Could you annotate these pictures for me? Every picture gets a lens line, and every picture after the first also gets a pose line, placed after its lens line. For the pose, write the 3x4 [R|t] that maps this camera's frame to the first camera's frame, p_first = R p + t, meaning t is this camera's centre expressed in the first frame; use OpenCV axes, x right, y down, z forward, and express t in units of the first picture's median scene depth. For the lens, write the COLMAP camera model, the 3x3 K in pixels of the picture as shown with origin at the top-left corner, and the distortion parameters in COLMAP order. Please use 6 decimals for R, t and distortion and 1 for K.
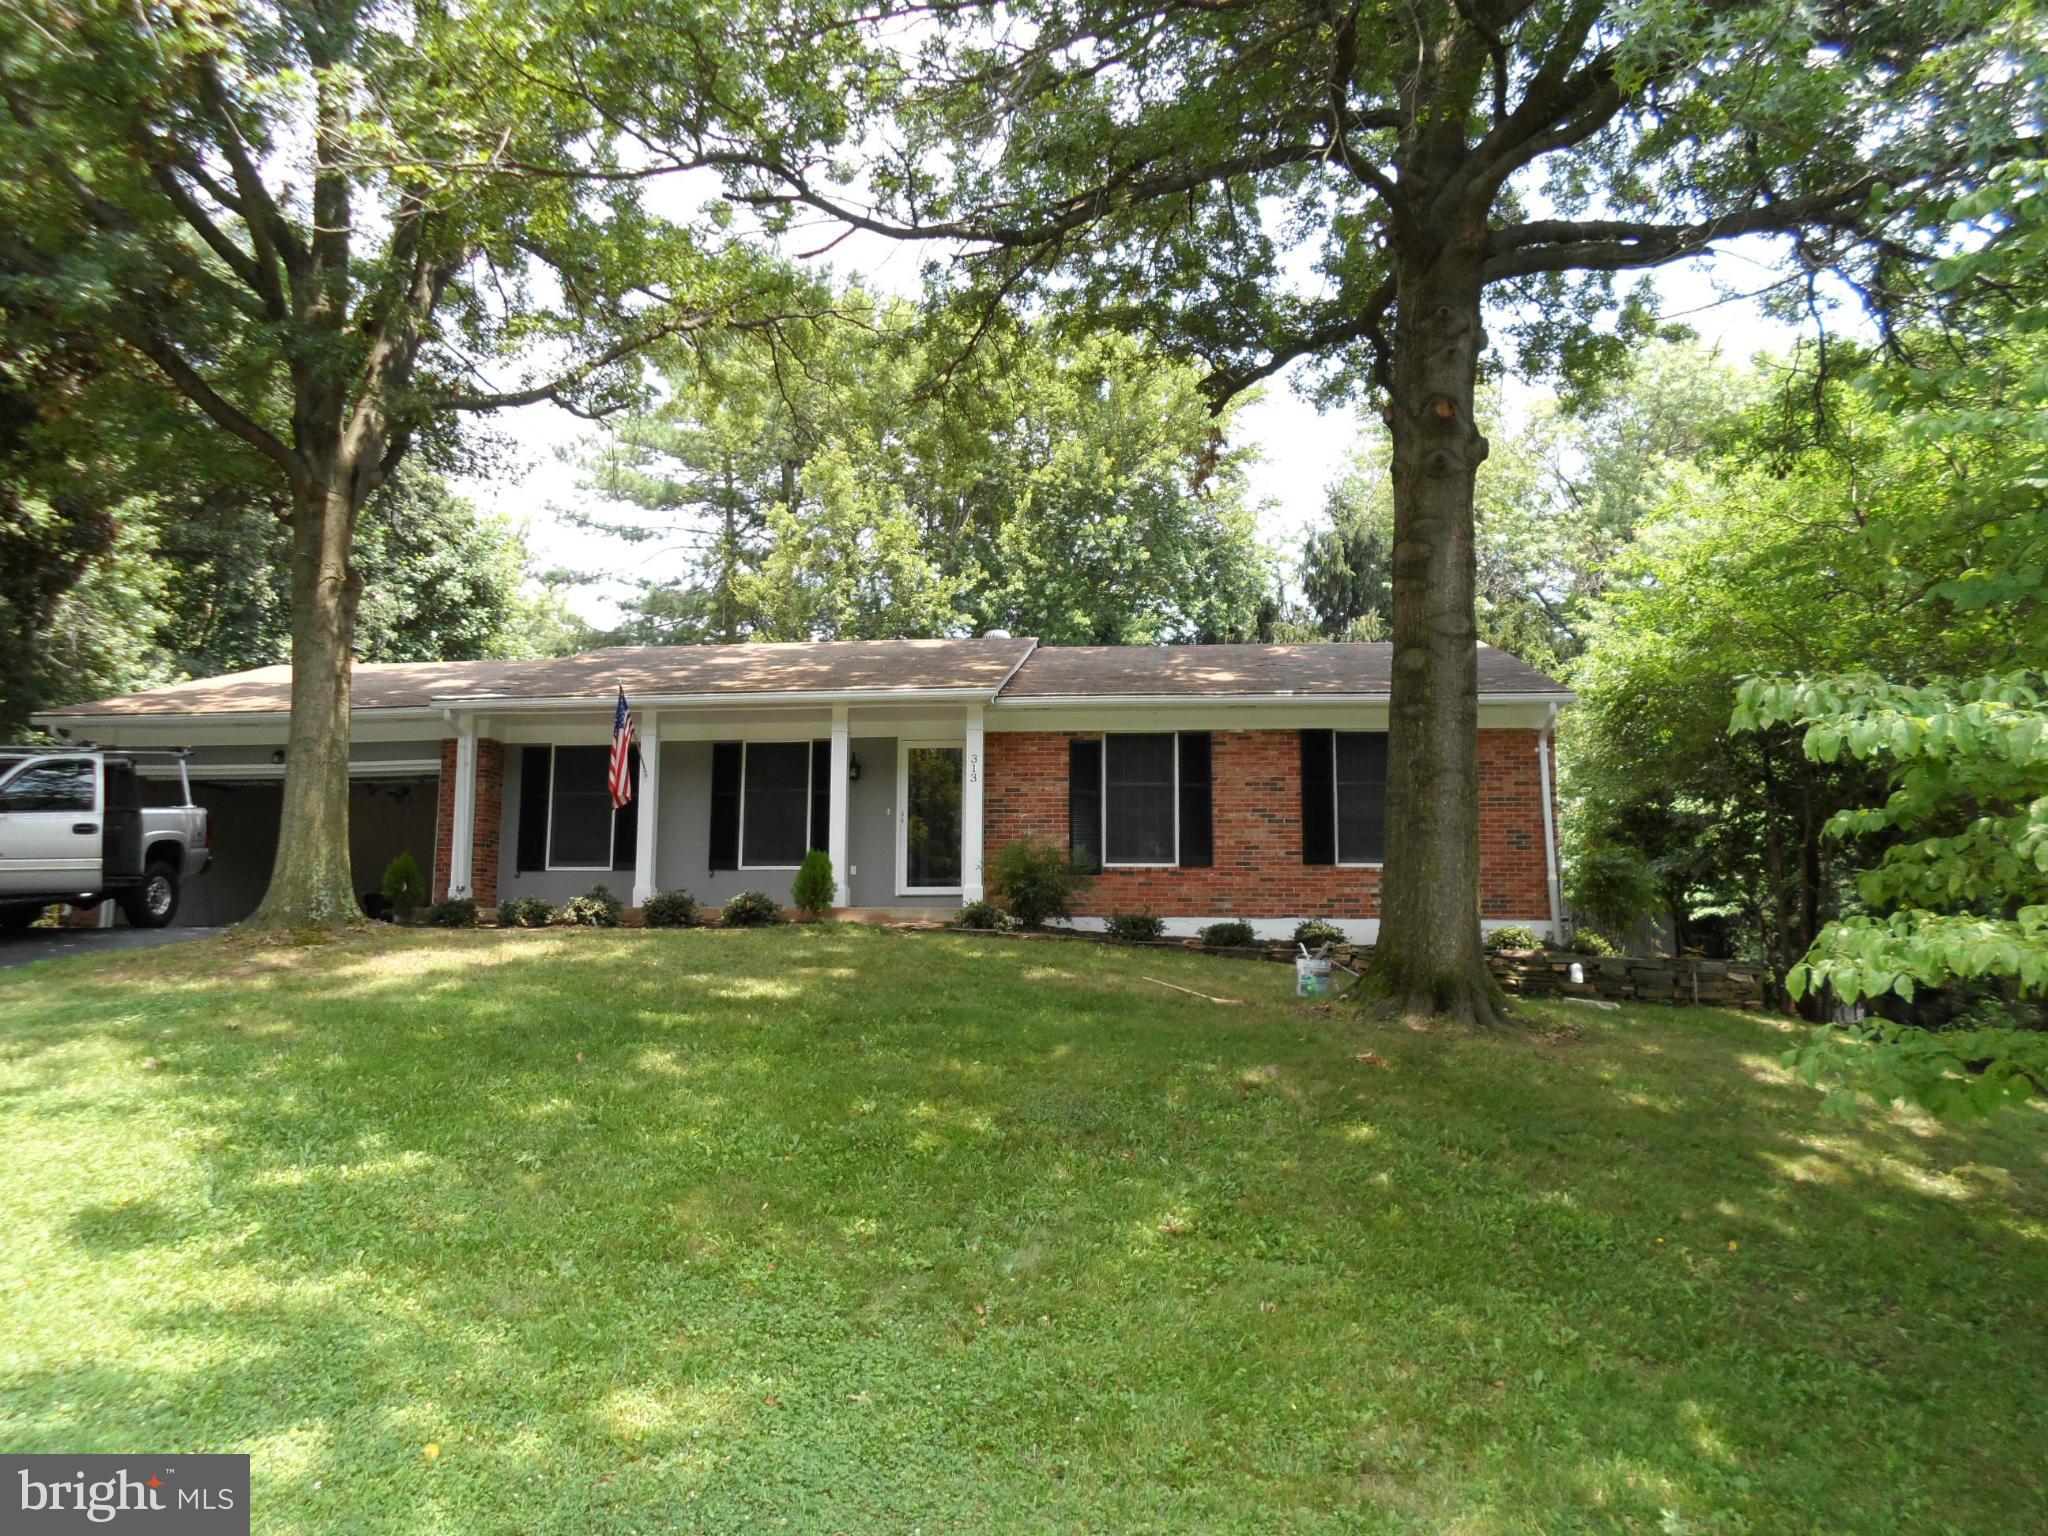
lens RADIAL K [[1542.3, 0, 1023.7], [0, 1542.3, 771.2], [0, 0, 1]] dist [-0.060089, 0.066067]
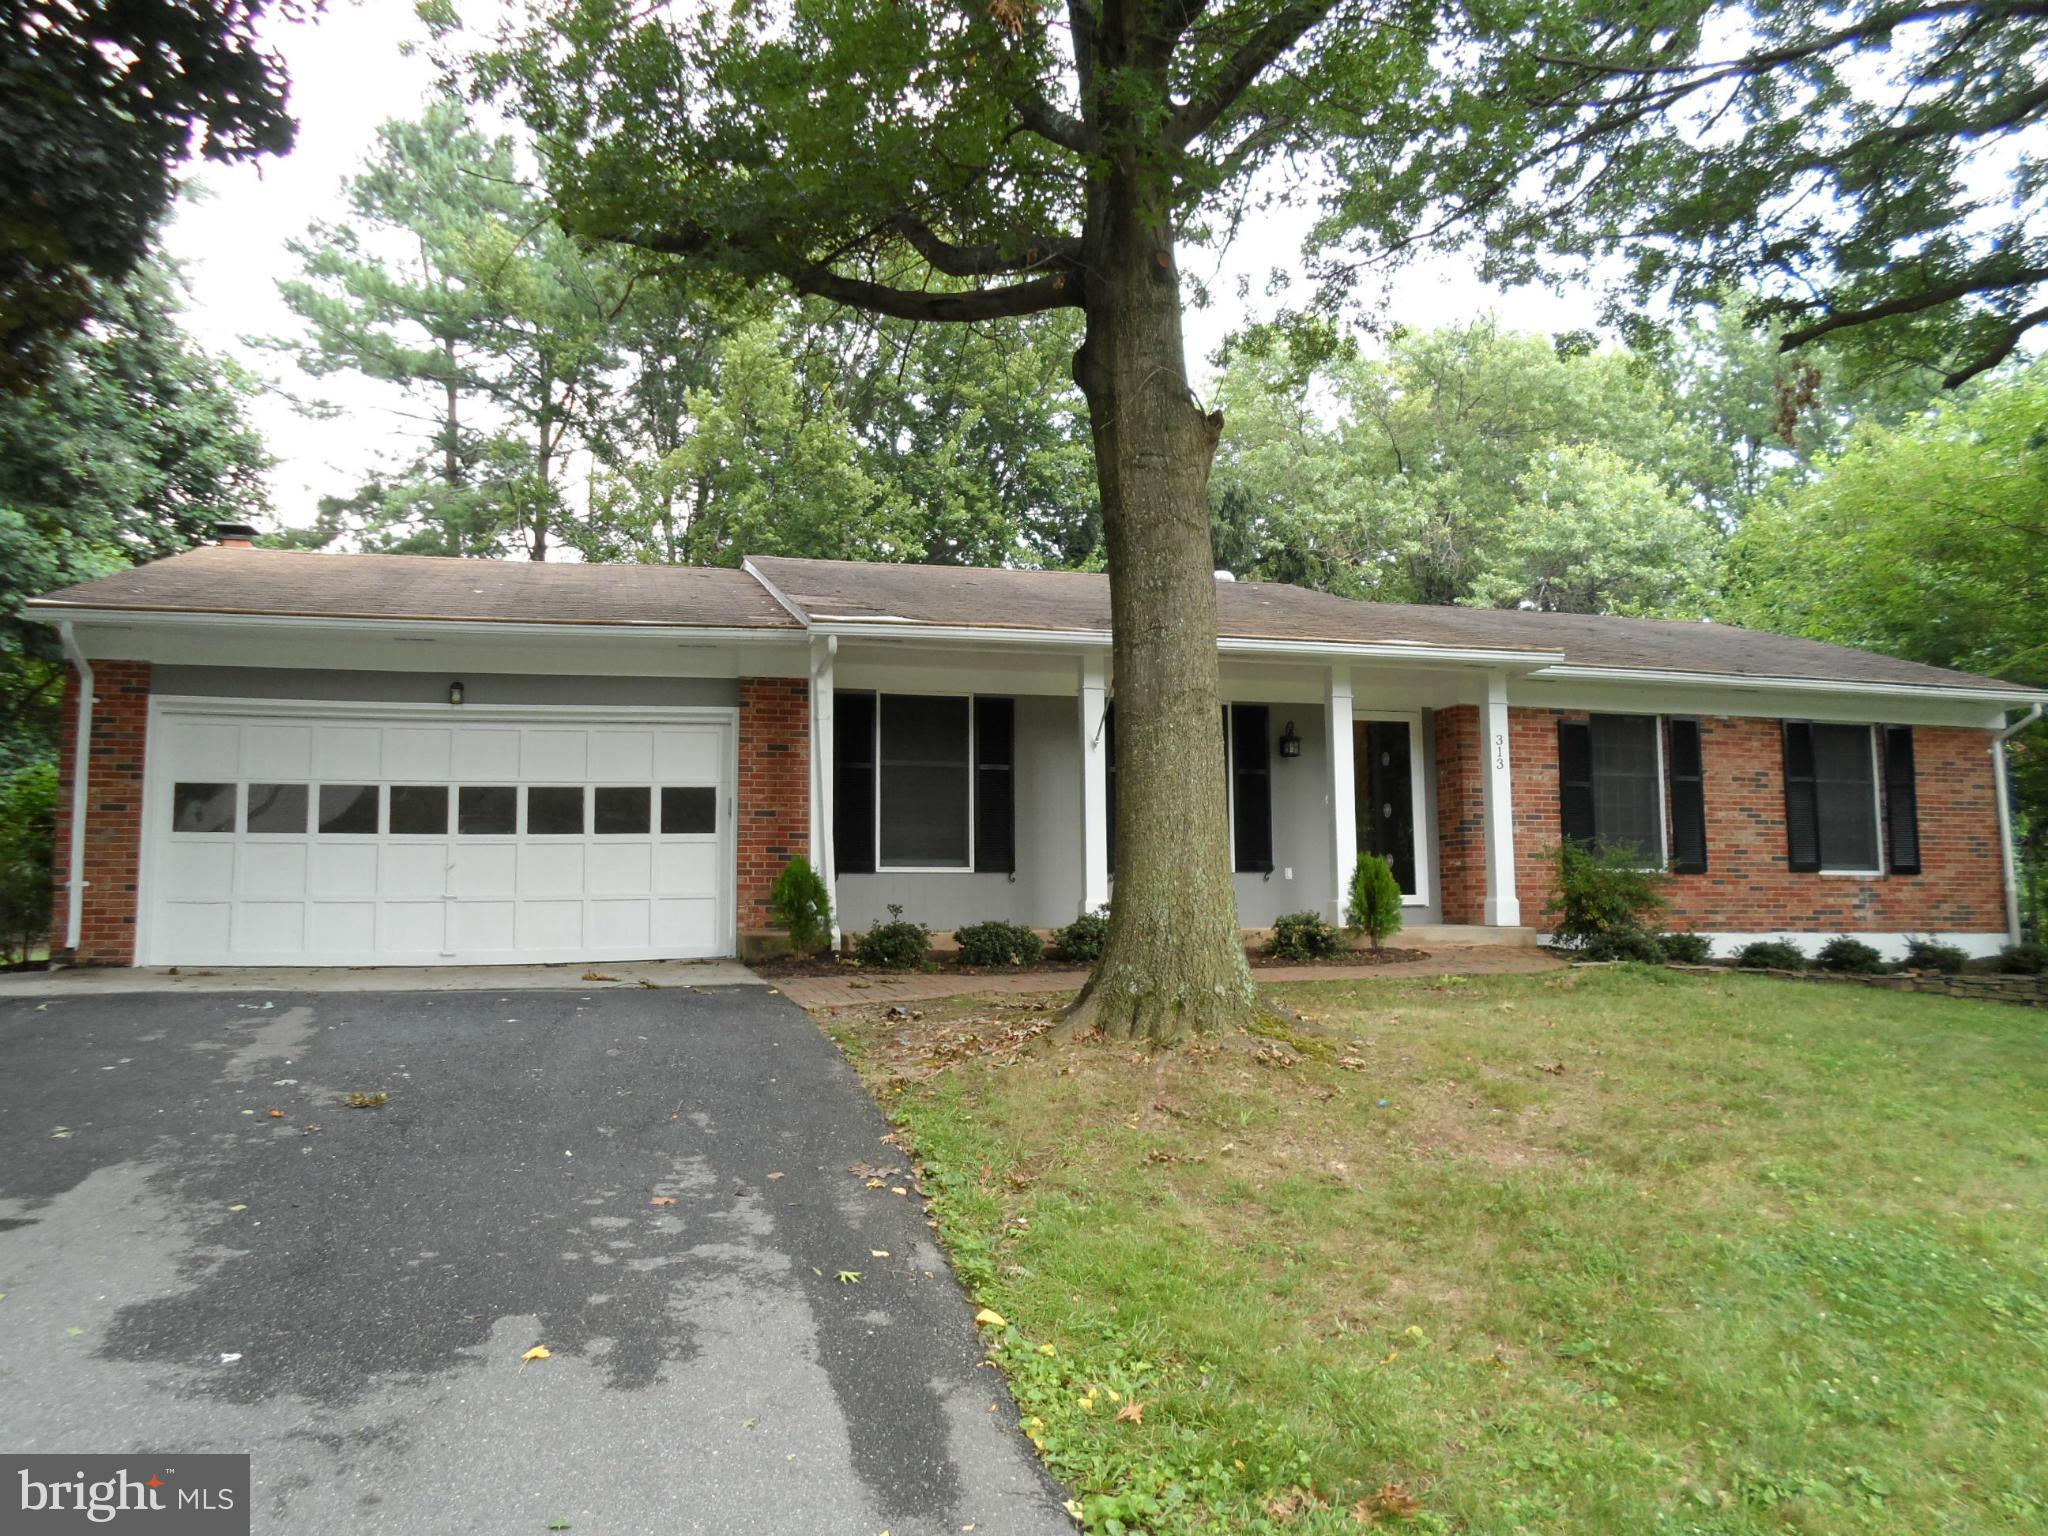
lens RADIAL K [[1542.3, 0, 1023.6], [0, 1542.3, 780.0], [0, 0, 1]] dist [-0.060089, 0.066067]
pose [[0.927687, 0.025809, 0.372466, -0.549310], [-0.037646, 0.998990, 0.024543, 0.002854], [-0.371457, -0.036791, 0.927721, 0.345507]]
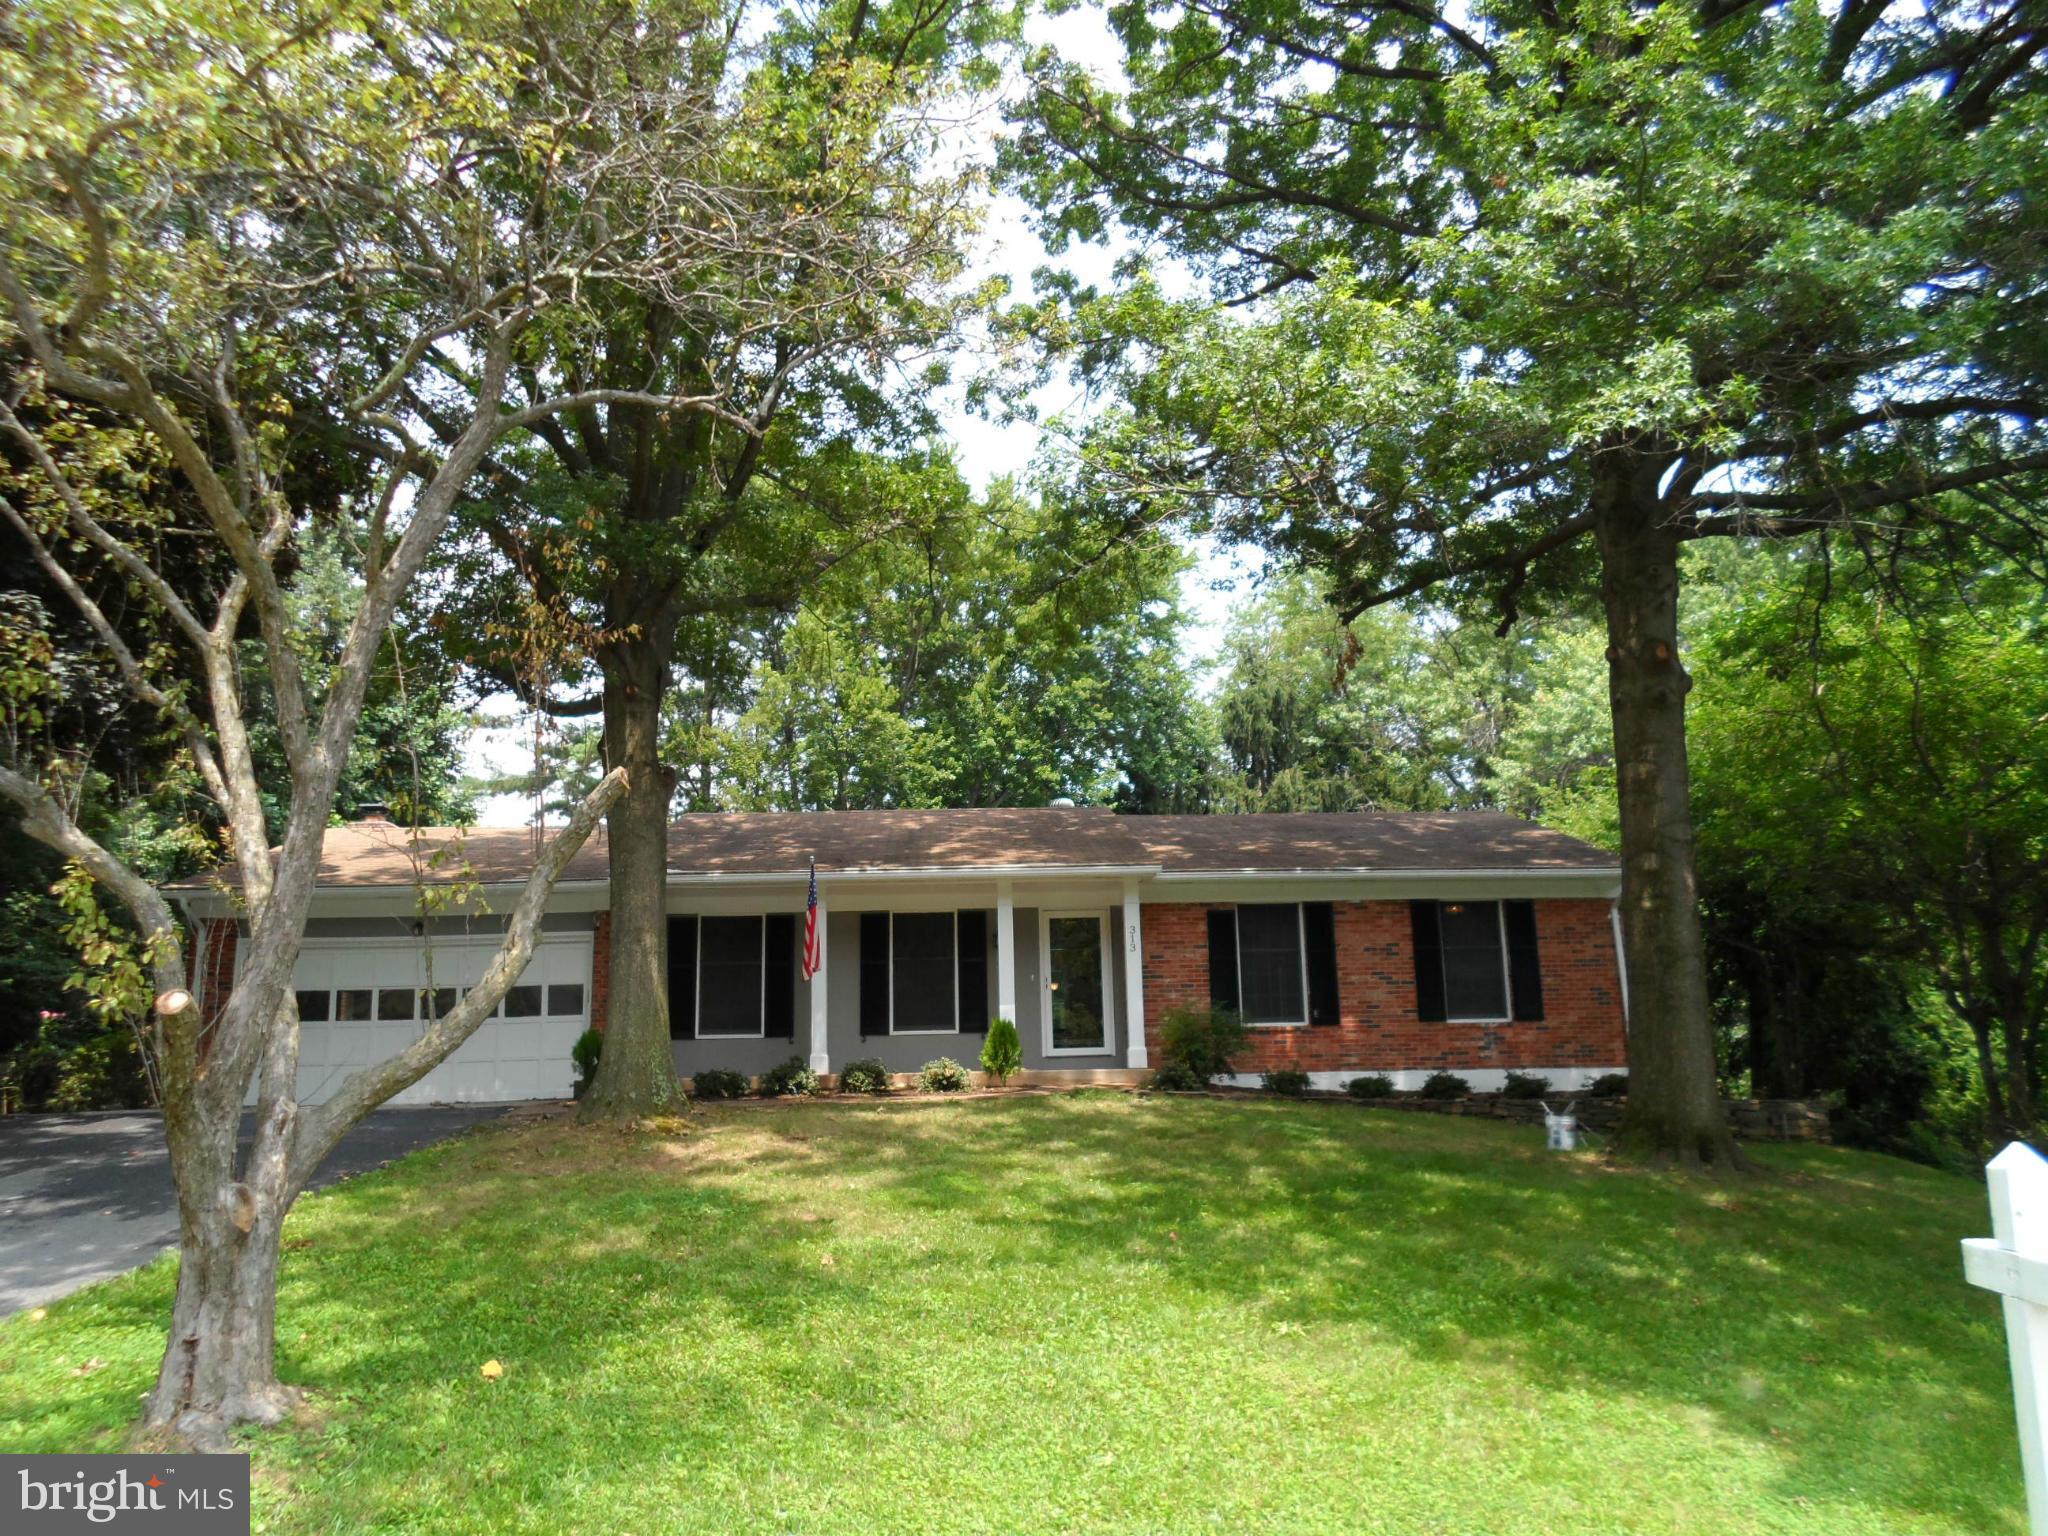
lens RADIAL K [[1542.3, 0, 1031.8], [0, 1542.3, 771.8], [0, 0, 1]] dist [-0.060089, 0.066067]
pose [[0.987413, 0.007245, 0.157997, -0.271080], [0.005315, 0.996866, -0.078933, -0.033185], [-0.158074, 0.078779, 0.984280, -0.068789]]
